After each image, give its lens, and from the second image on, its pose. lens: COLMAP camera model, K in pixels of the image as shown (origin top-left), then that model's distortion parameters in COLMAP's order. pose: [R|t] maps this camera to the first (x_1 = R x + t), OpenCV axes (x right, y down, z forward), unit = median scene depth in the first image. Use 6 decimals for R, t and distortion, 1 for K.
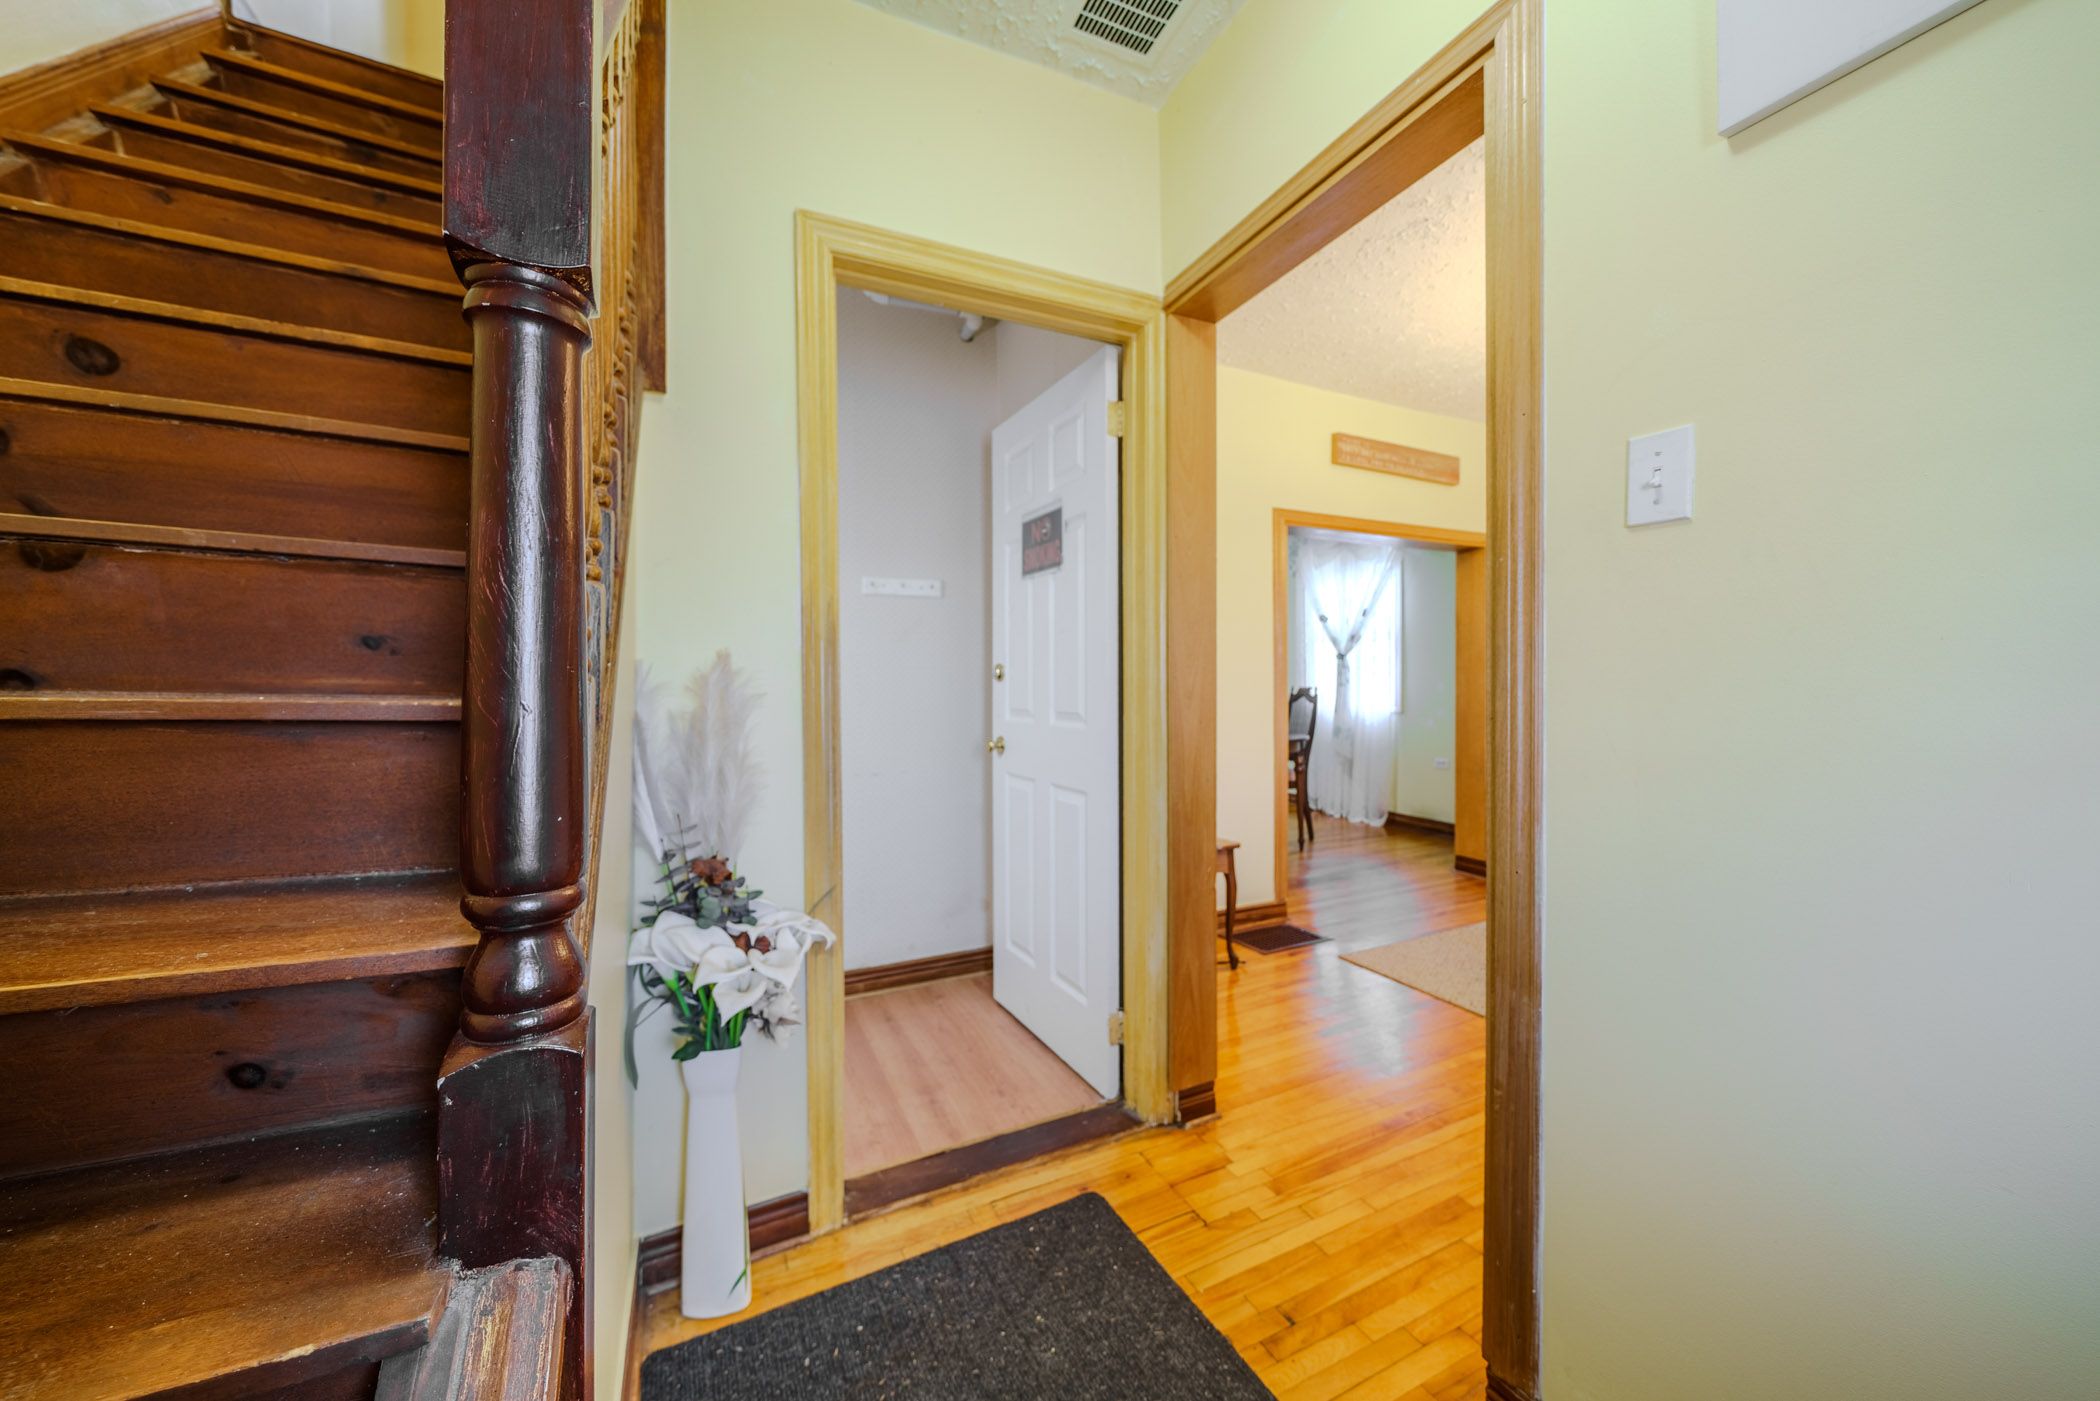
lens RADIAL K [[735.4, 0, 1053.8], [0, 735.4, 701.3], [0, 0, 1]] dist [-0.001721, -0.000171]
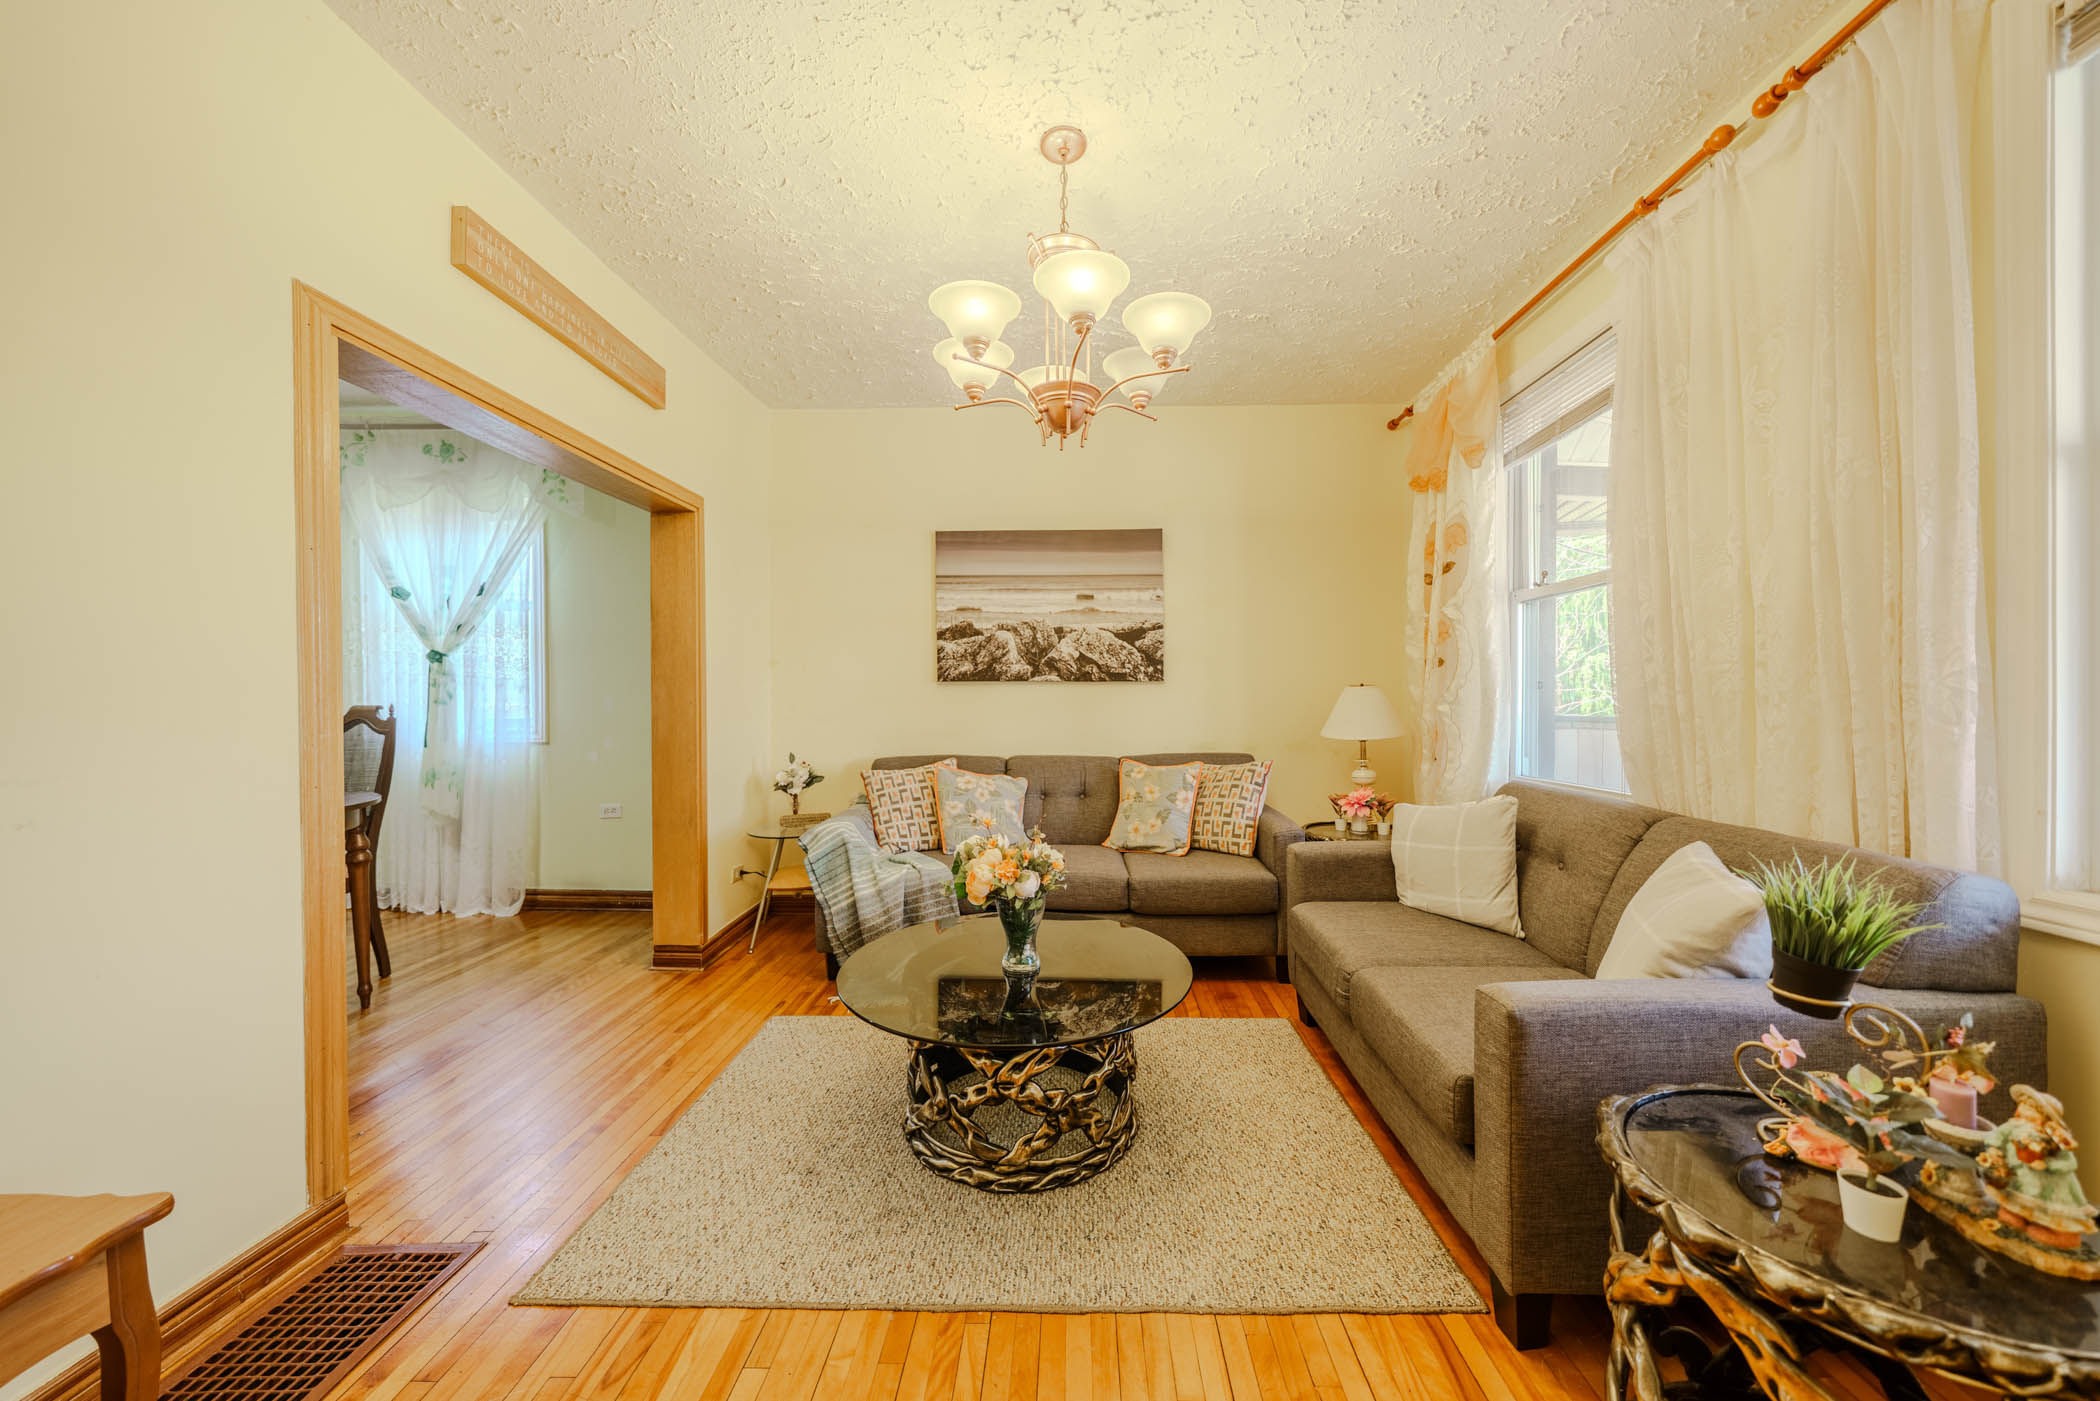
lens RADIAL K [[735.4, 0, 1057.0], [0, 735.4, 703.2], [0, 0, 1]] dist [-0.001721, -0.000171]
pose [[0.447811, -0.000537, 0.894128, 0.075467], [0.020634, 0.999740, -0.009734, -0.004595], [-0.893890, 0.022808, 0.447706, 0.272607]]
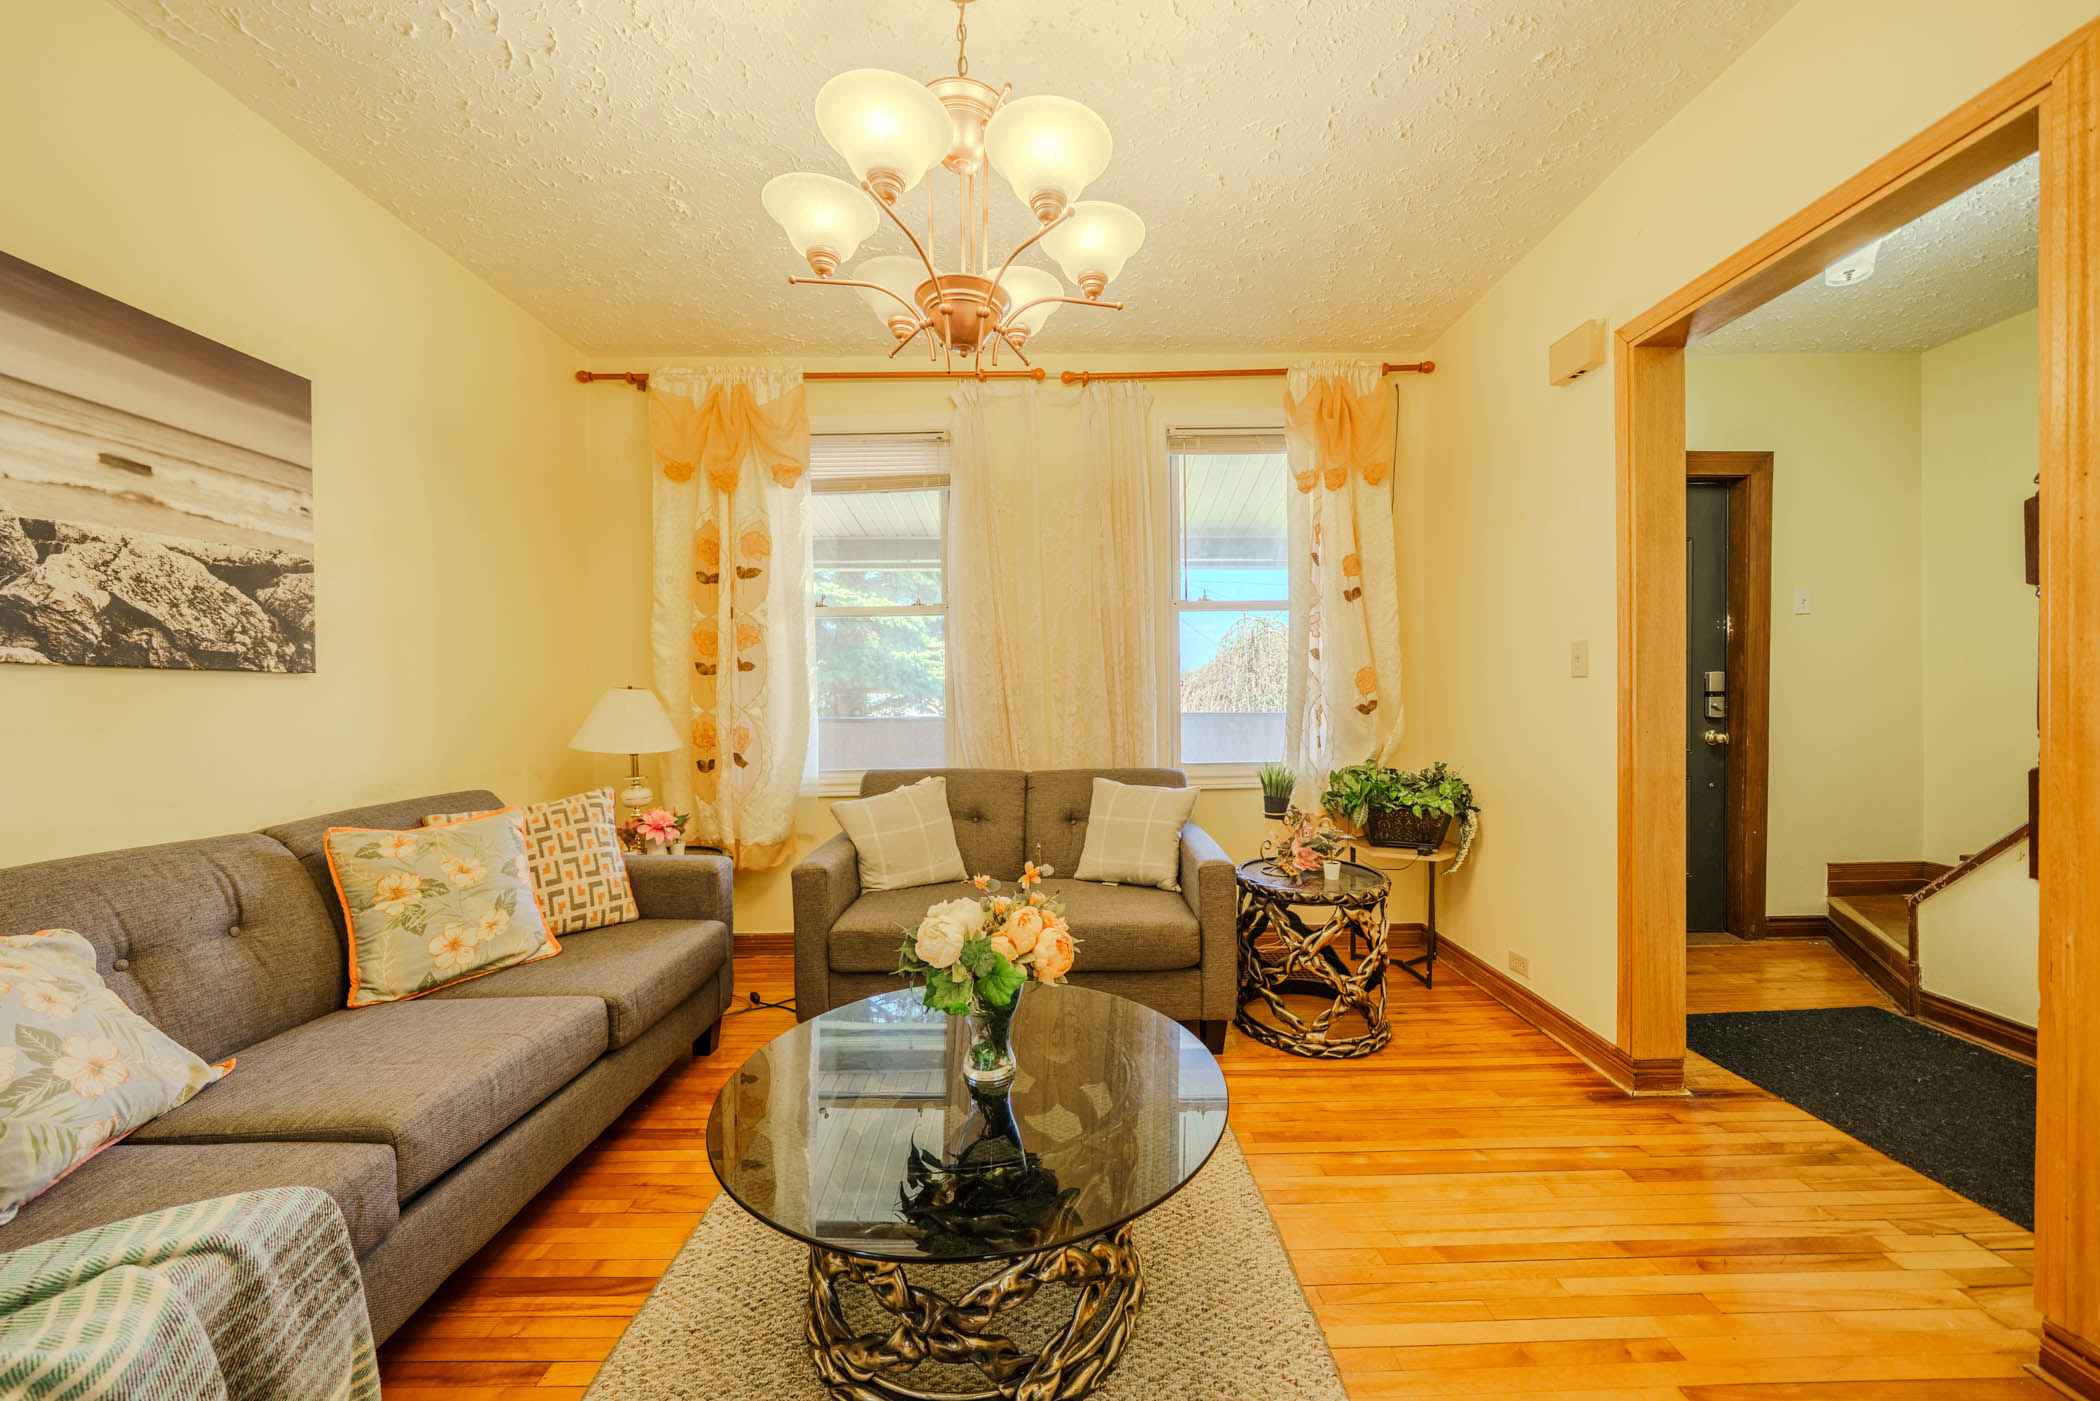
lens RADIAL K [[735.4, 0, 1063.1], [0, 735.4, 707.6], [0, 0, 1]] dist [-0.001721, -0.000171]
pose [[-0.911084, 0.009815, 0.412103, 0.253325], [0.024677, 0.999222, 0.030756, -0.015144], [-0.411481, 0.038191, -0.910618, 0.665045]]
